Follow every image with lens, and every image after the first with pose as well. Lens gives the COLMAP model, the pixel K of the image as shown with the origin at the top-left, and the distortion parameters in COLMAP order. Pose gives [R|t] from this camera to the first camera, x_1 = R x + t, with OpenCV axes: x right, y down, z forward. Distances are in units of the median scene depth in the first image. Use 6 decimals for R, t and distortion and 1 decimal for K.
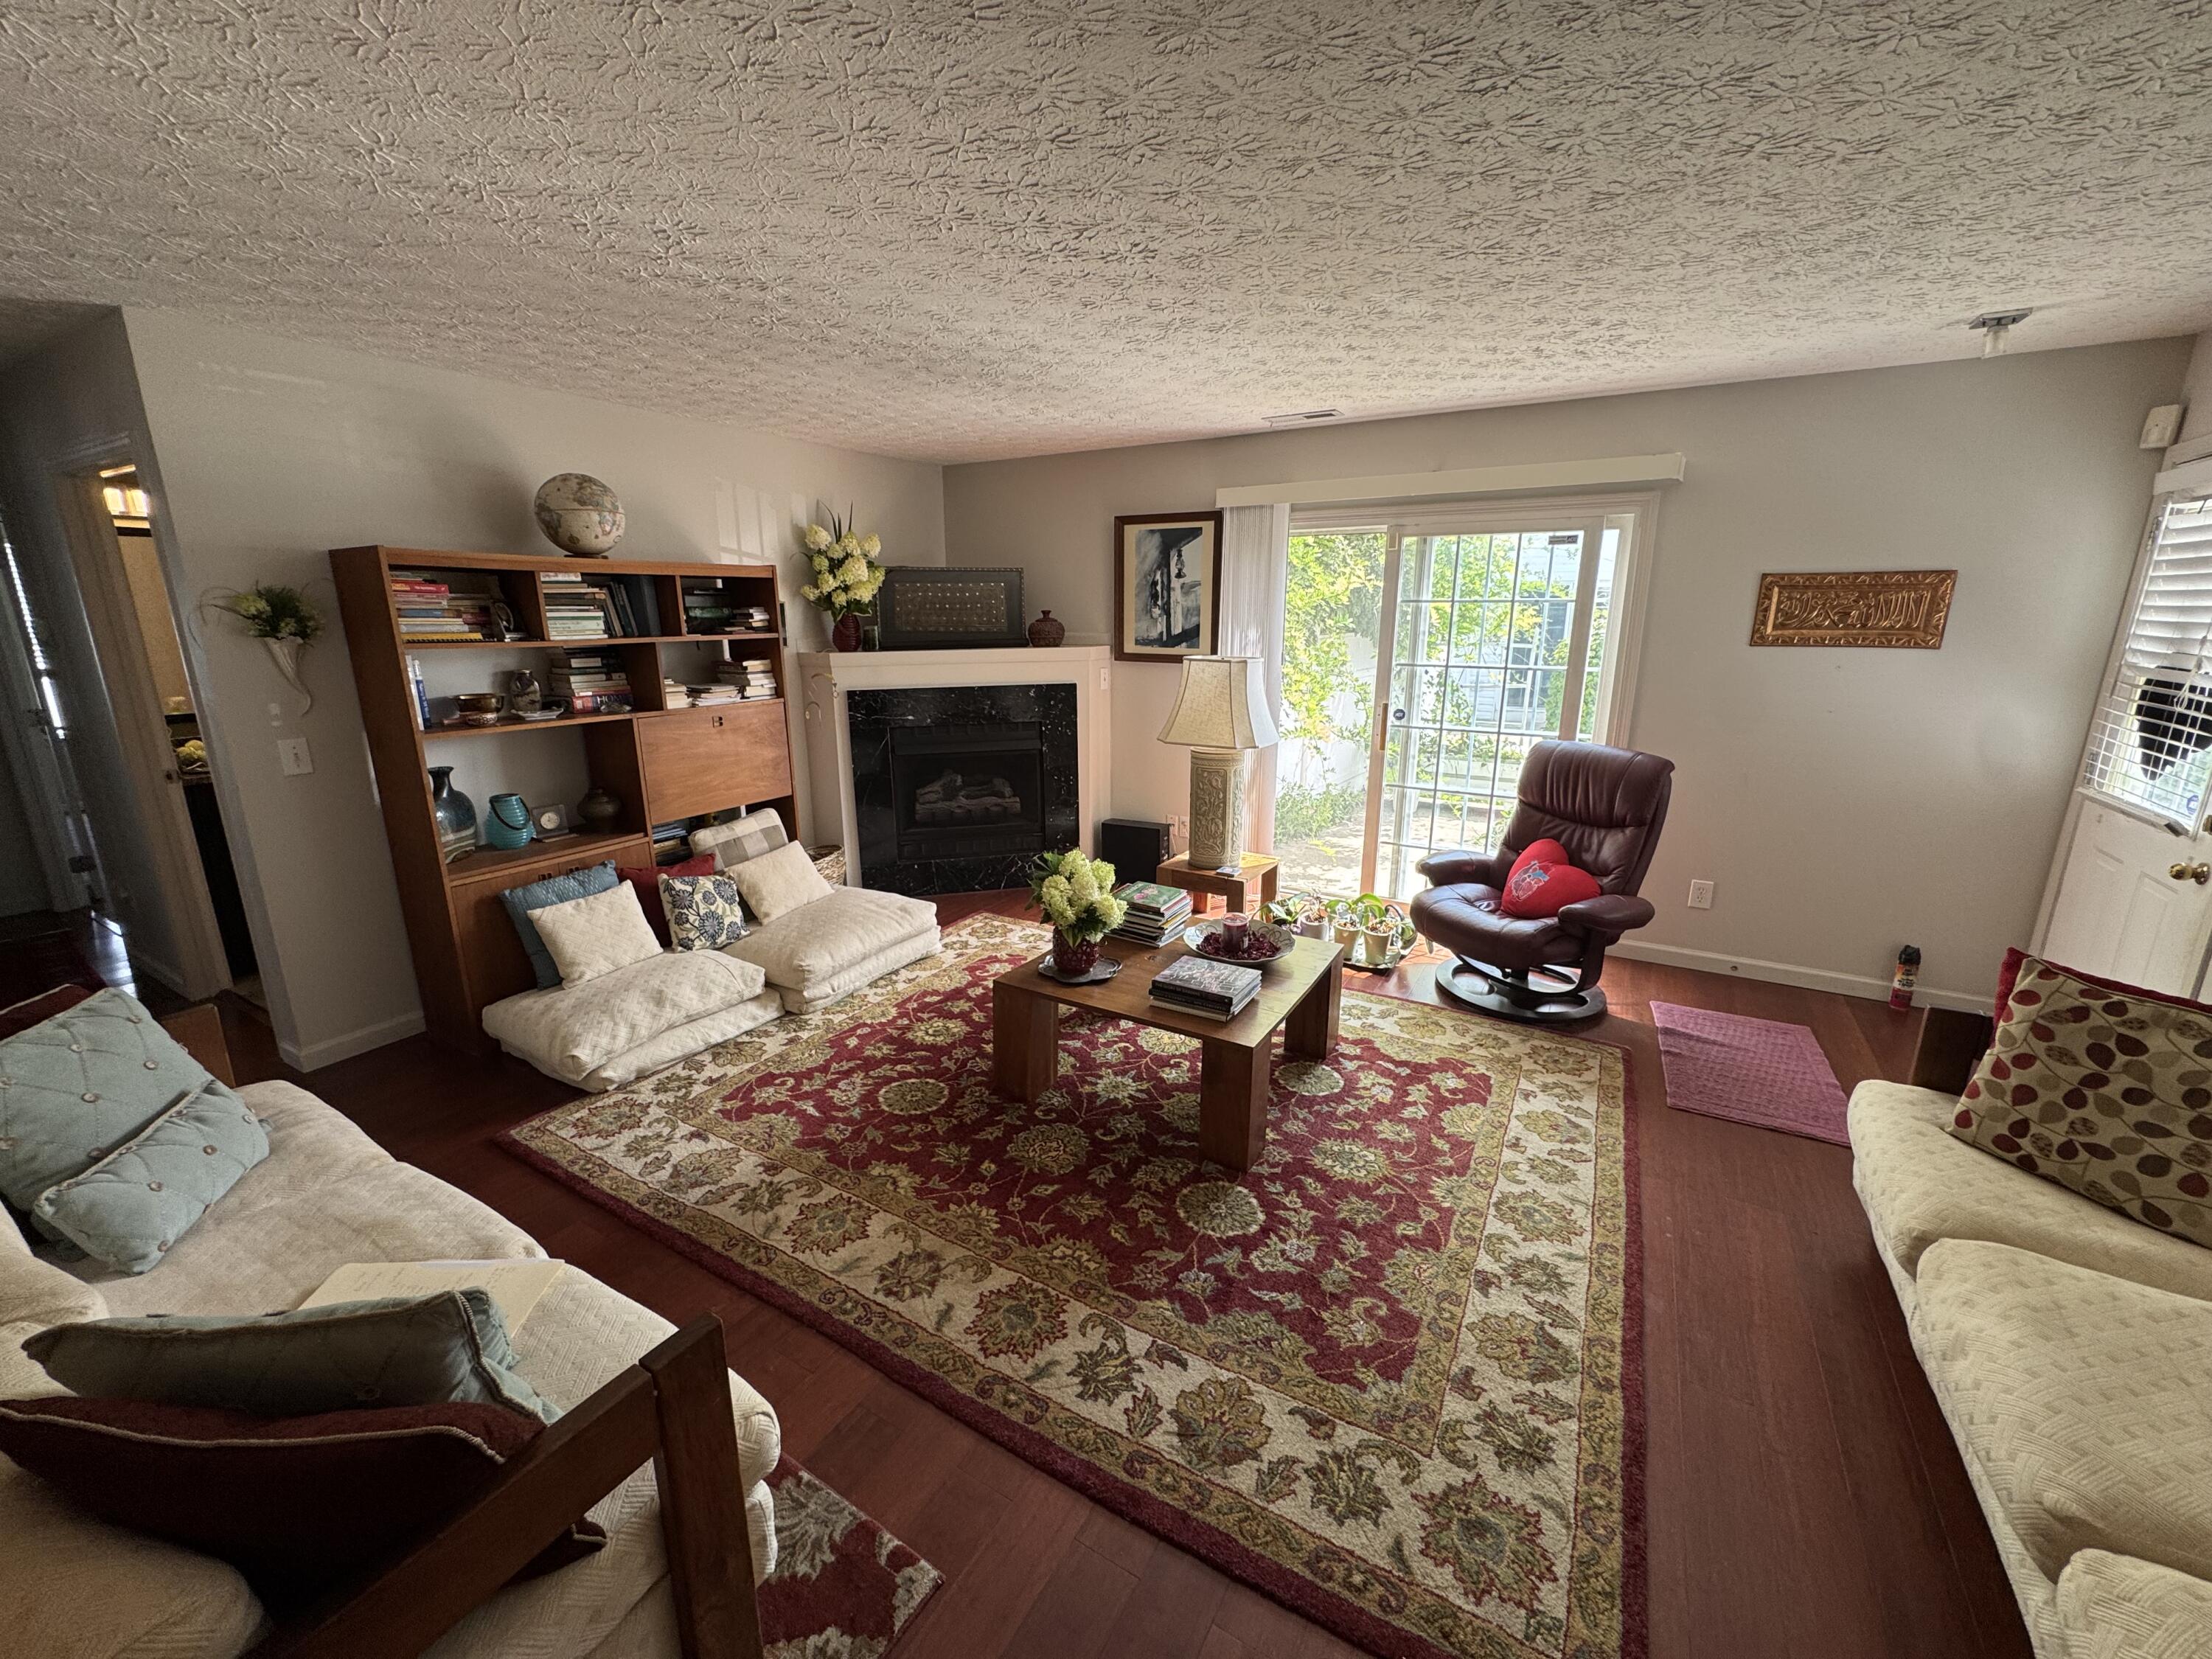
lens RADIAL K [[881.4, 0, 1104.0], [0, 881.4, 828.4], [0, 0, 1]] dist [-0.004586, 0.000796]
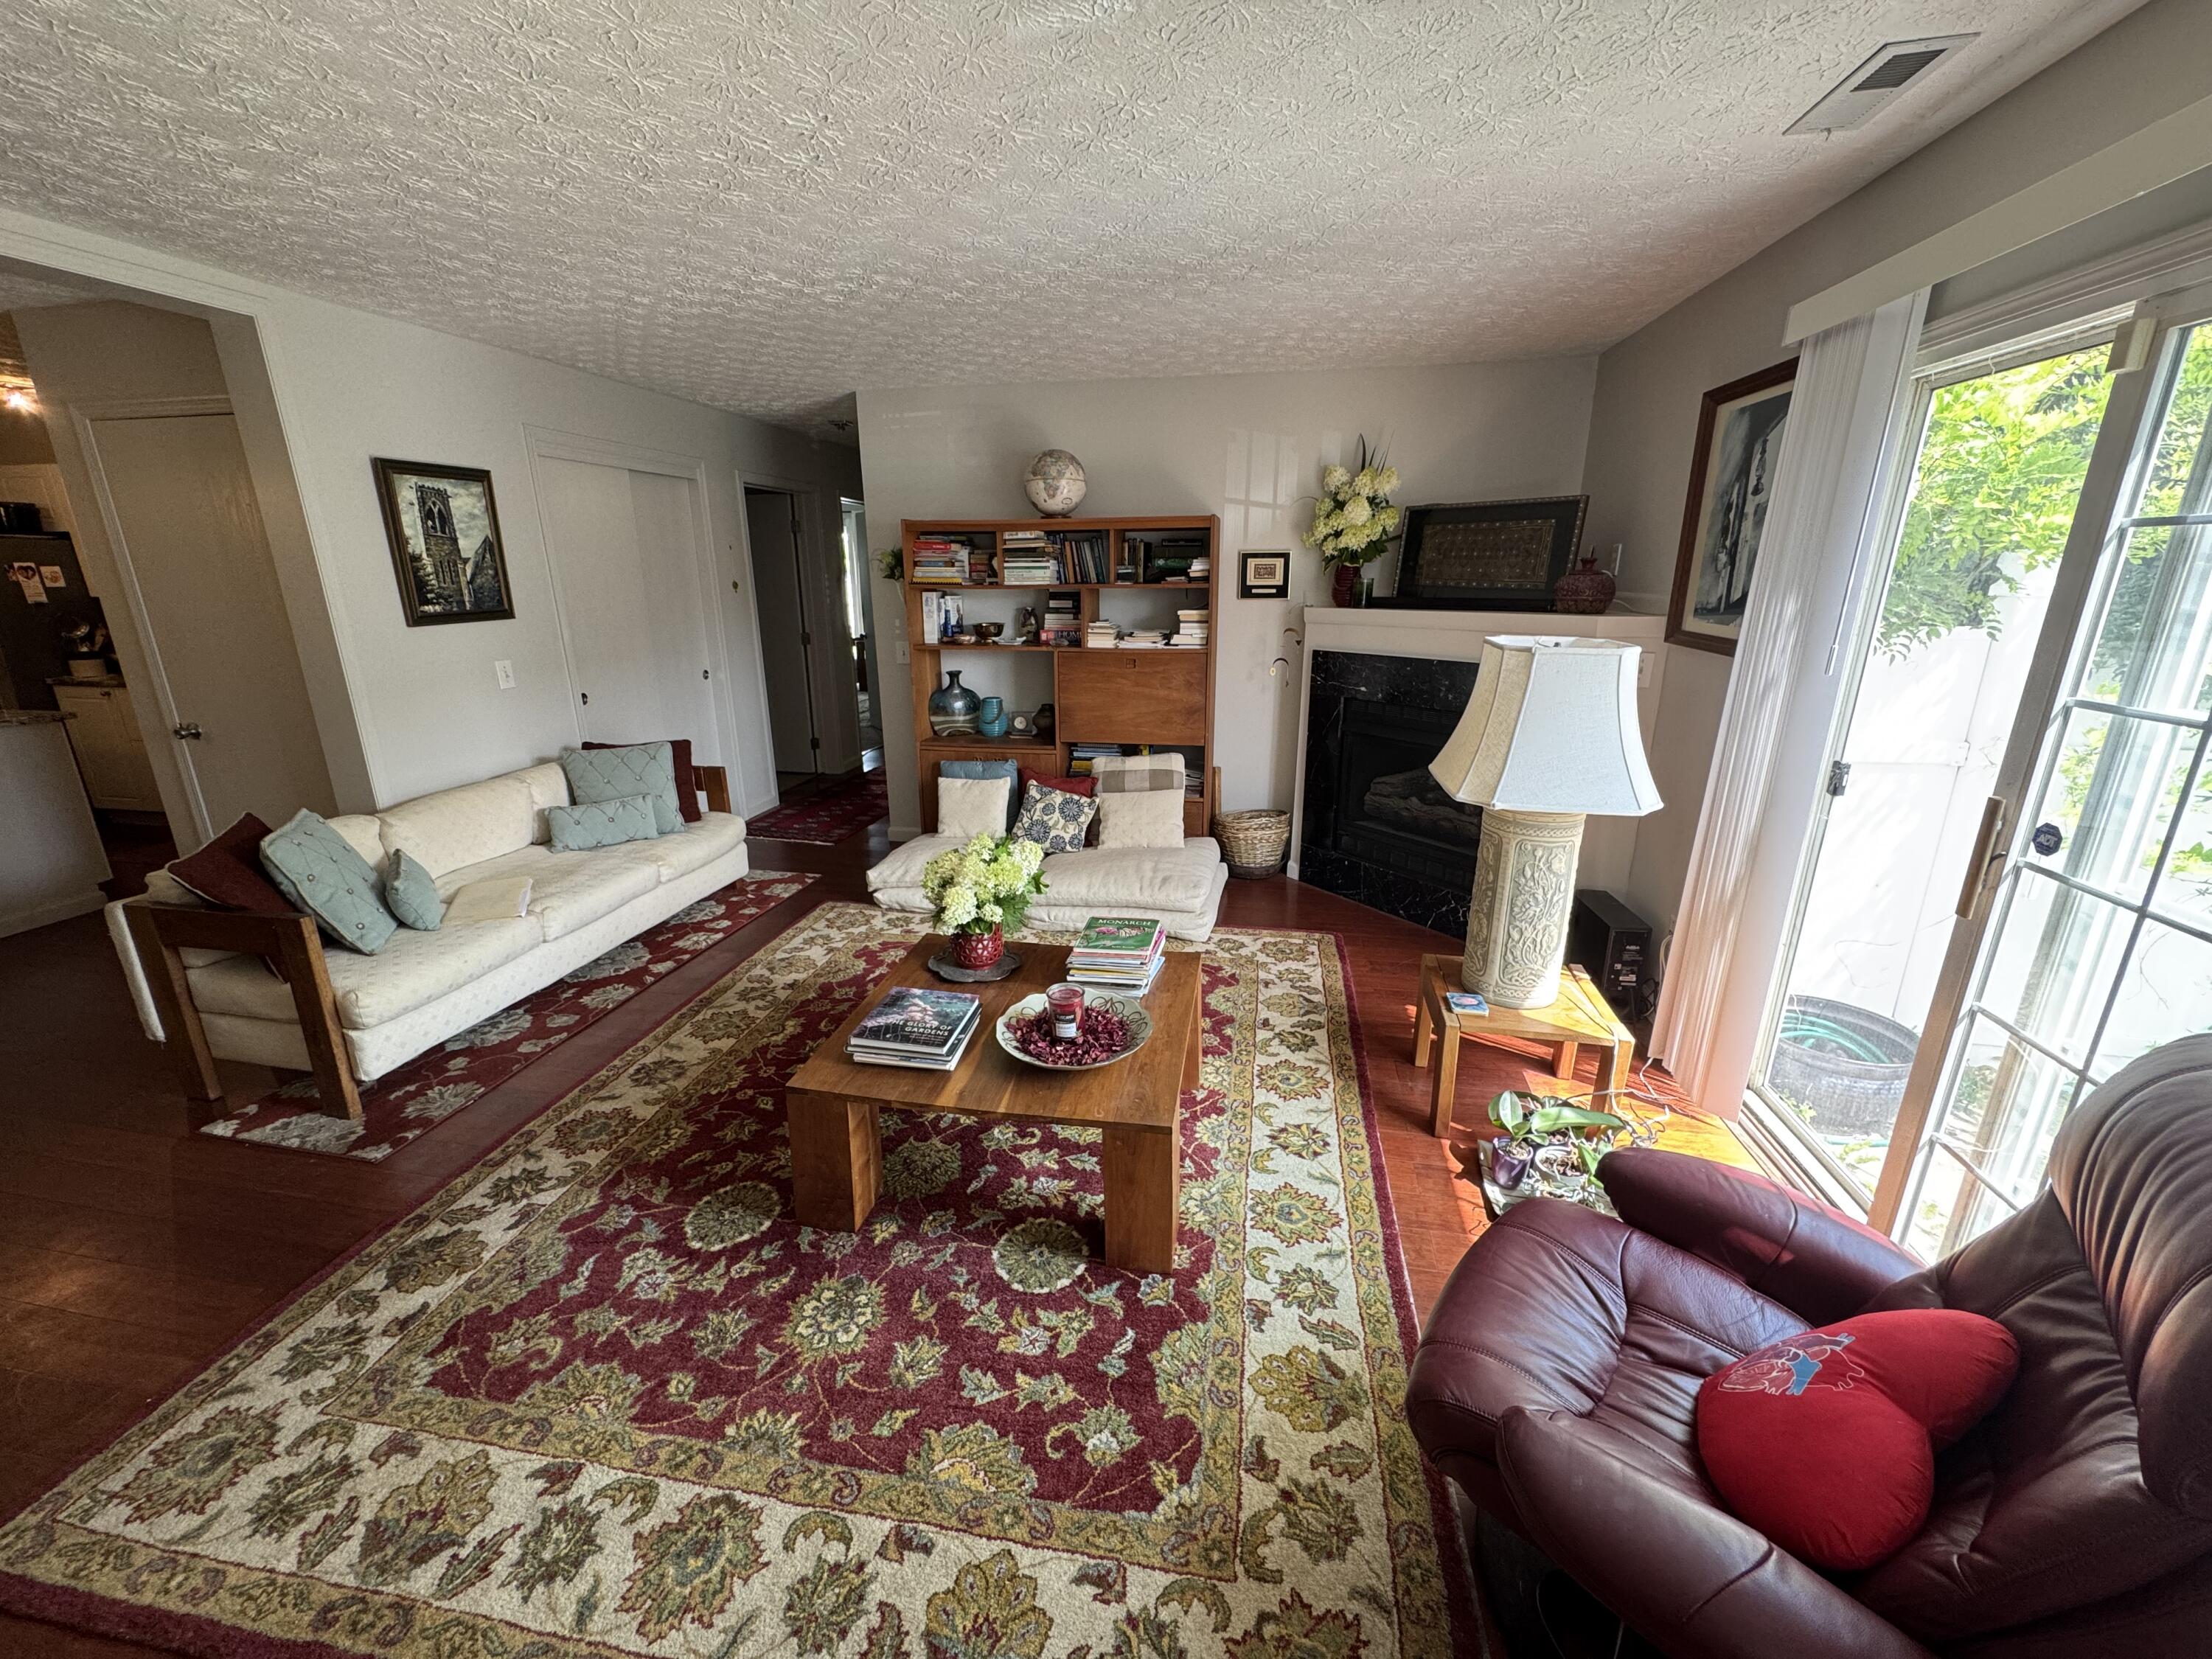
lens RADIAL K [[881.4, 0, 1104.0], [0, 881.4, 828.4], [0, 0, 1]] dist [-0.004586, 0.000796]
pose [[0.348269, 0.266813, -0.898621, 0.886594], [-0.220823, 0.955010, 0.197973, -0.201480], [0.911014, 0.129488, 0.391519, 0.843551]]
